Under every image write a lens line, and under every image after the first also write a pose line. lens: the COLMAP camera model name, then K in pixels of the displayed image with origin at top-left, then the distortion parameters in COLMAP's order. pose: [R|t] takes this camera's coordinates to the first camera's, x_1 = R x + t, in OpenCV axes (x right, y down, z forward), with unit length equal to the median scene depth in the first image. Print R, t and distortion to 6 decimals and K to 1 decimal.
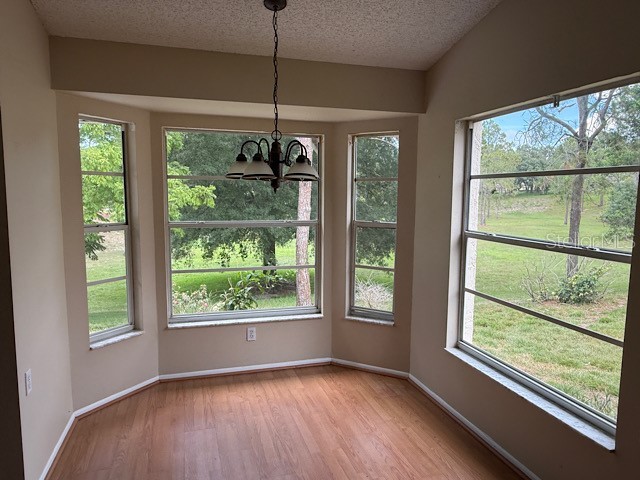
lens RADIAL K [[452.1, 0, 319.4], [0, 452.1, 240.9], [0, 0, 1]] dist [-0.001795, -0.001115]
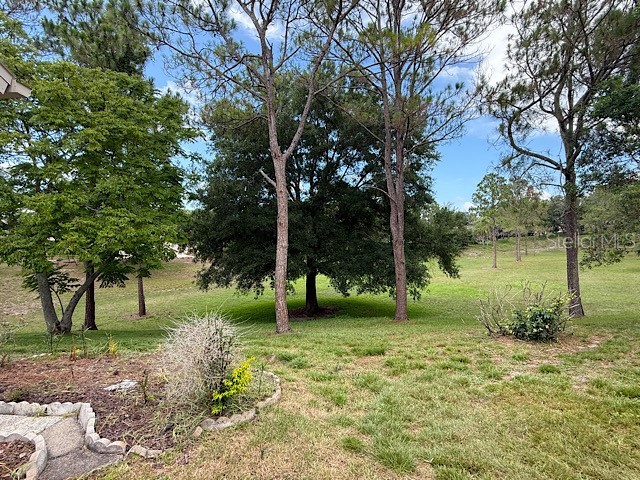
lens RADIAL K [[323.9, 0, 320.9], [0, 323.9, 239.1], [0, 0, 1]] dist [0.001329, 0.000177]
pose [[0.974776, -0.033807, -0.220609, 0.313169], [0.008465, 0.993350, -0.114819, 0.014832], [0.223024, 0.110056, 0.968580, 0.292425]]
